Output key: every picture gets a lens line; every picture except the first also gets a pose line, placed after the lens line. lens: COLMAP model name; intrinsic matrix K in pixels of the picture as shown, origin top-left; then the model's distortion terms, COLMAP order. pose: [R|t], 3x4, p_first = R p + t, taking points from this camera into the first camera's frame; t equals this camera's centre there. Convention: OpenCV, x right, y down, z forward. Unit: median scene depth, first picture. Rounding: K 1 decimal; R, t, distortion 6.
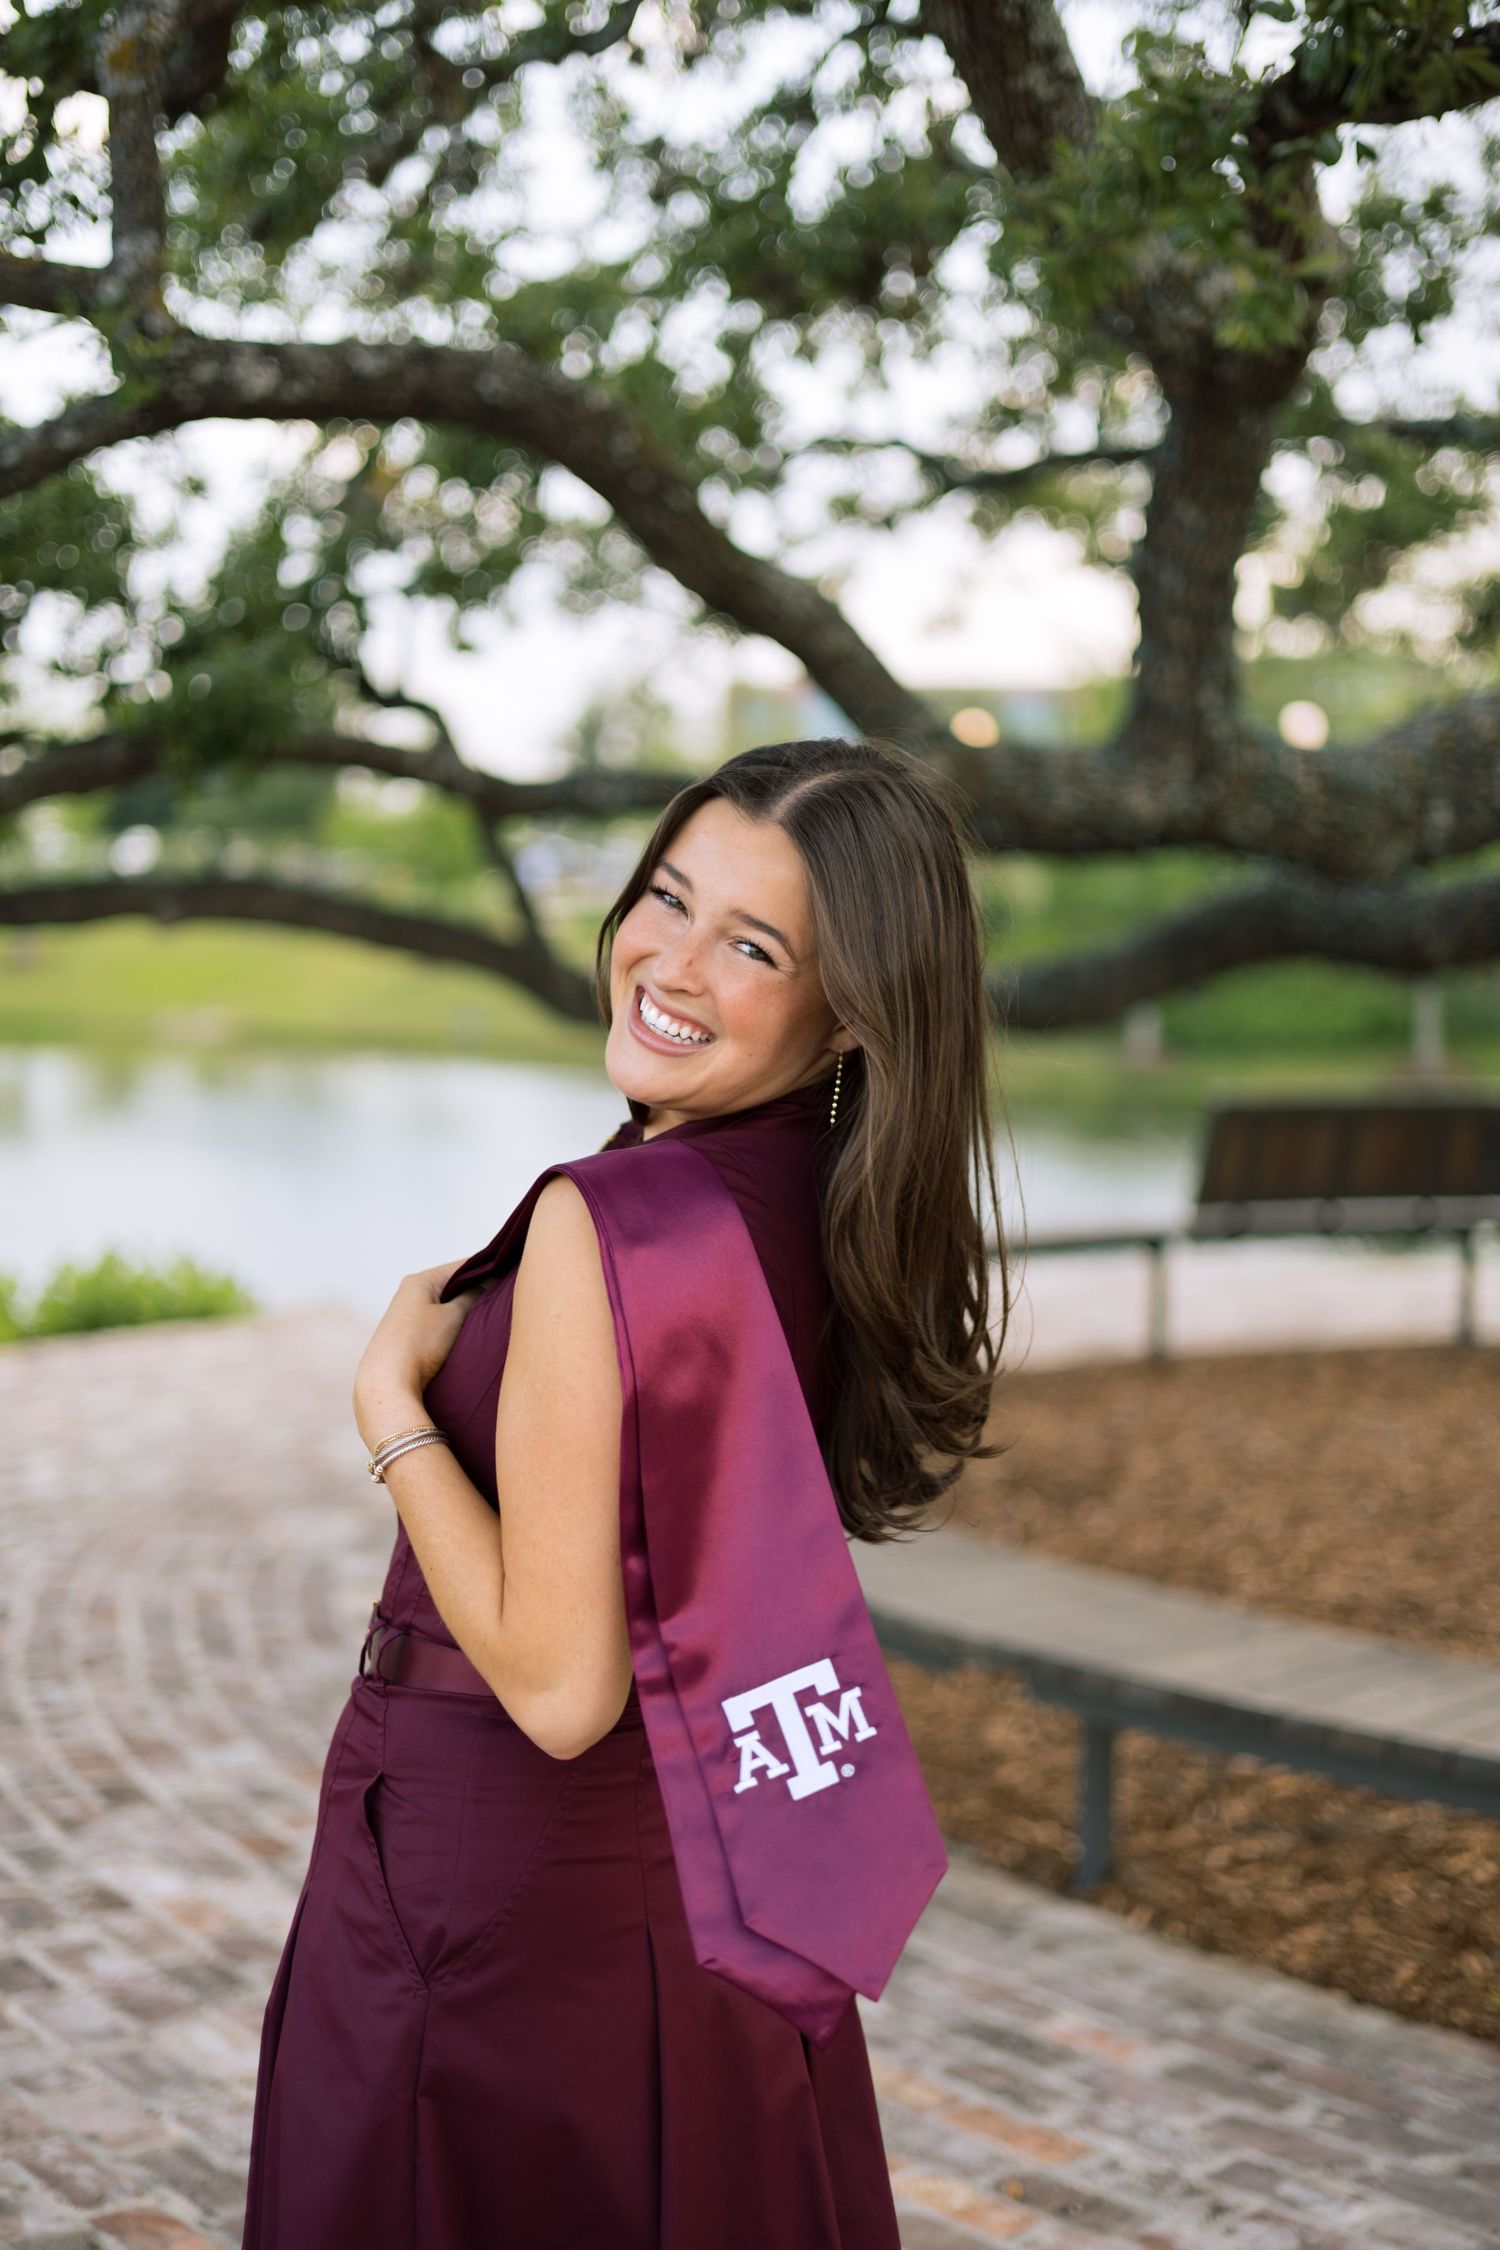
lens RADIAL K [[2966.0, 0, 750.0], [0, 2966.0, 1125.0], [0, 0, 1]] dist [0.016117, 0.059546]
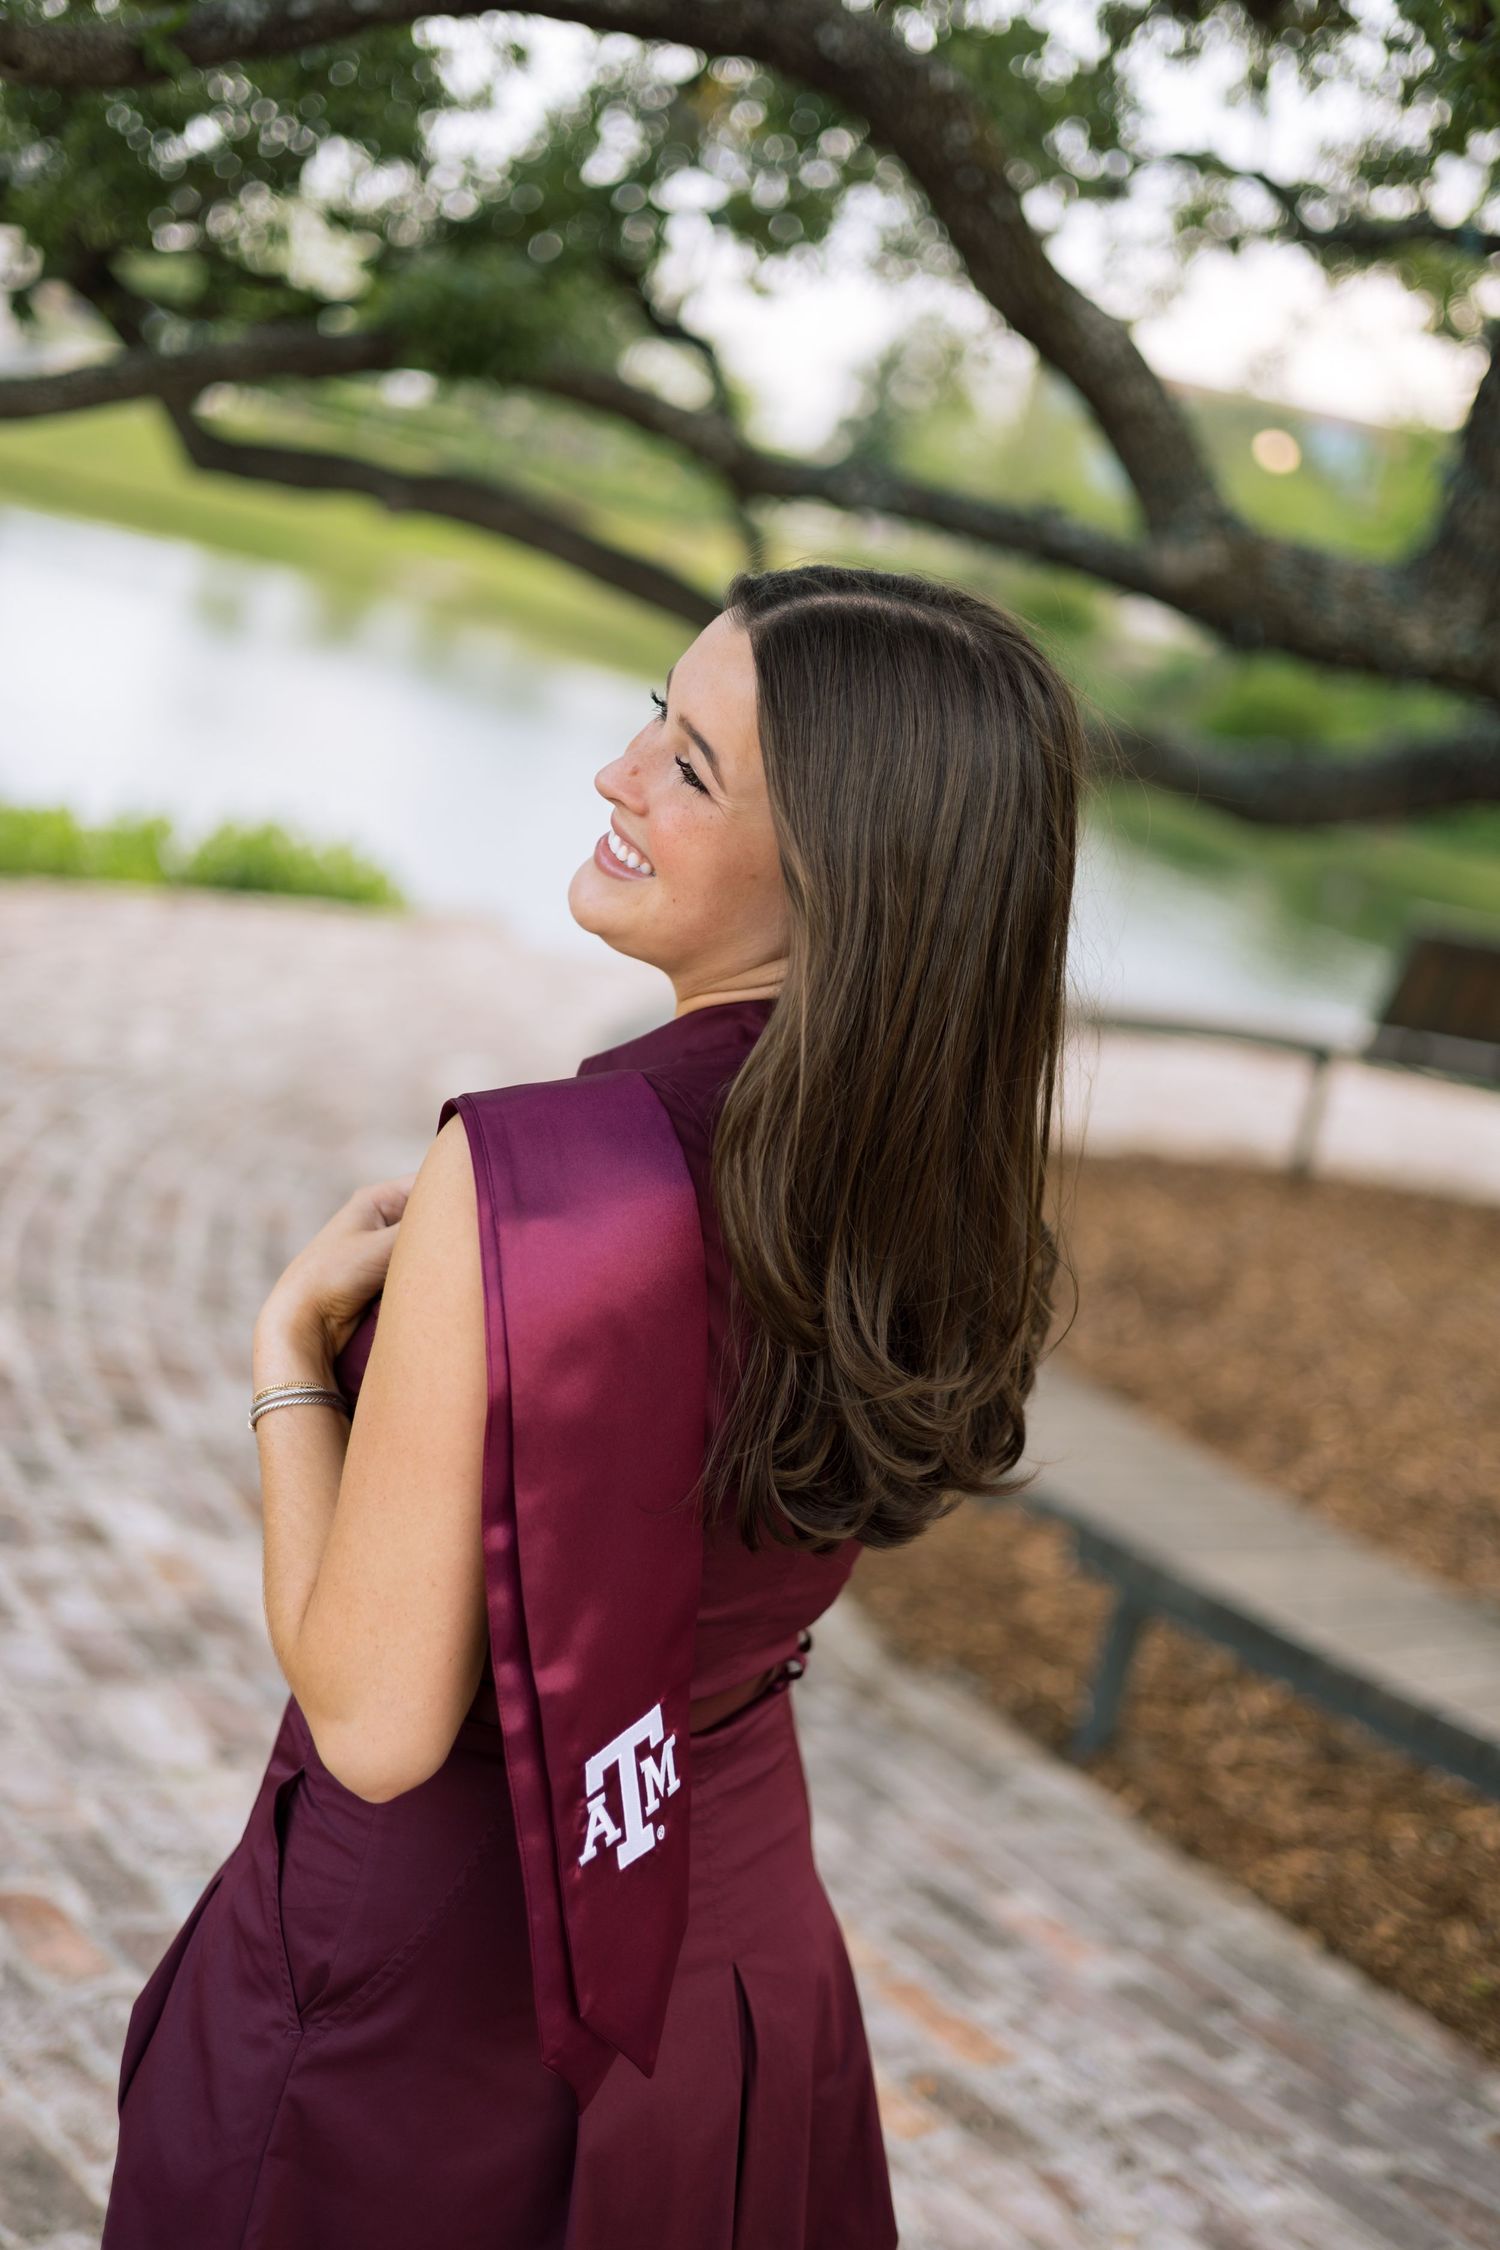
lens RADIAL K [[2938.5, 0, 789.7], [0, 2938.5, 1051.7], [0, 0, 1]] dist [0.026789, 0.041230]
pose [[0.972792, 0.228746, -0.036752, 0.004455], [-0.223759, 0.968761, 0.106927, -0.040859], [0.060063, -0.095794, 0.993587, 0.068938]]
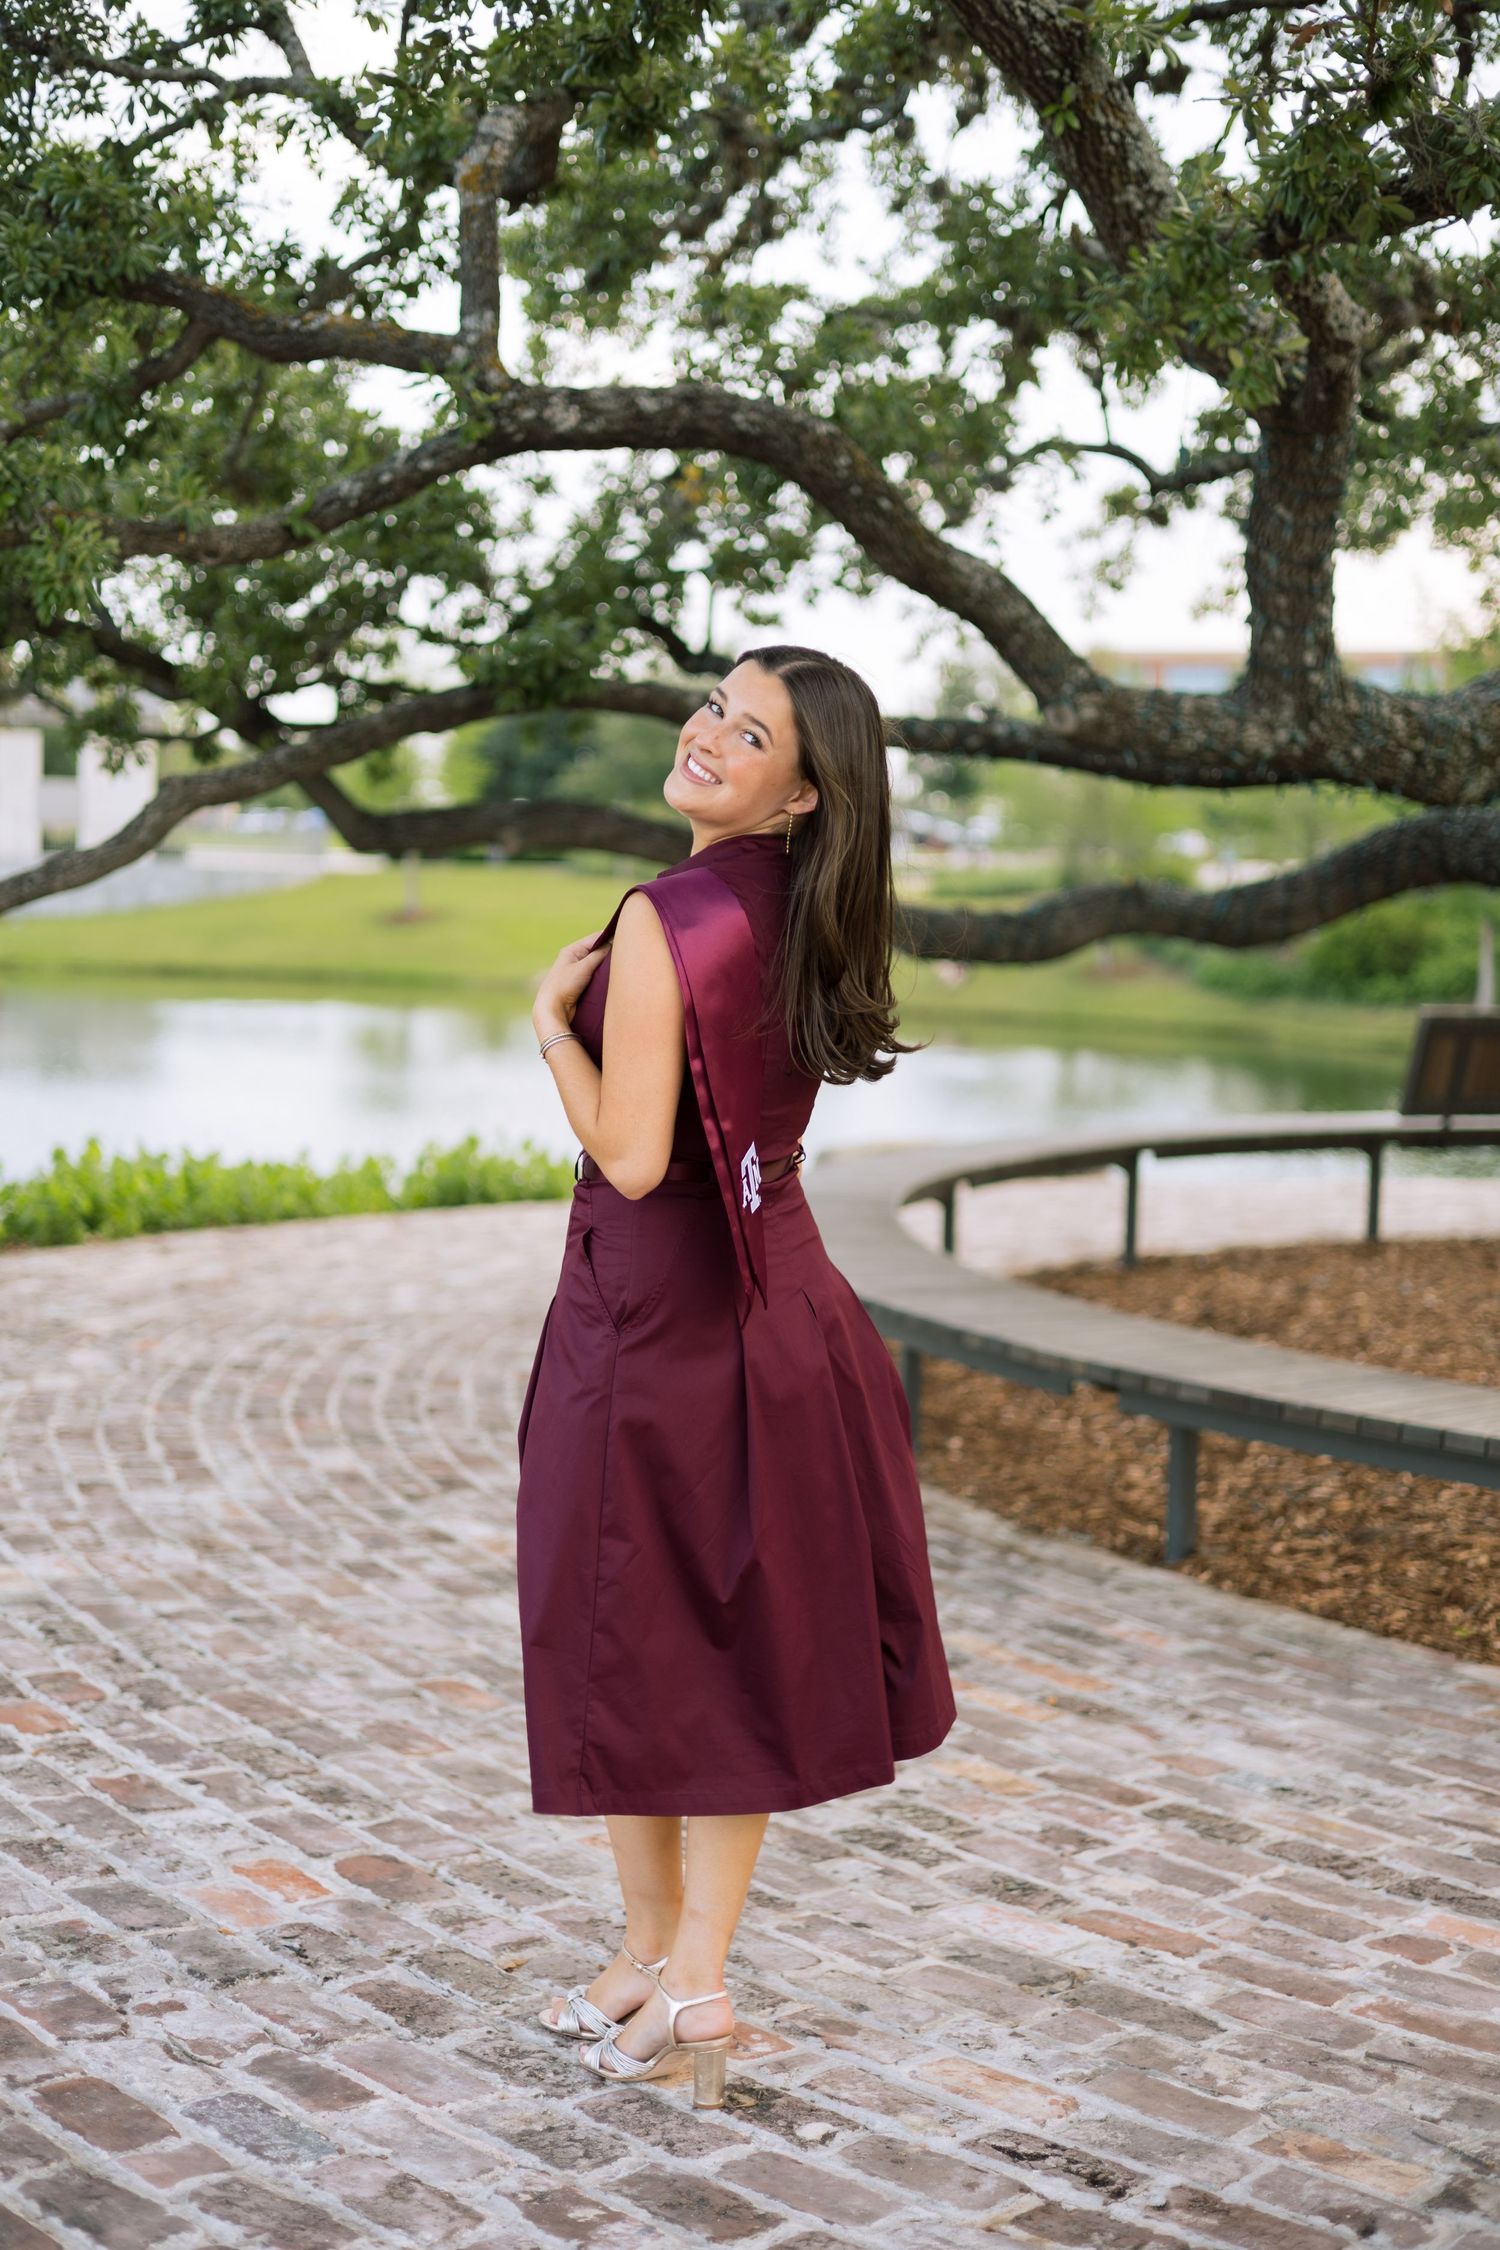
lens RADIAL K [[3202.3, 0, 831.6], [0, 3202.3, 1128.7], [0, 0, 1]] dist [0.019078, 0.023201]
pose [[0.993680, 0.015559, -0.111168, 0.112943], [-0.015865, 0.999872, -0.001870, 0.067167], [0.111125, 0.003622, 0.993800, -0.402316]]
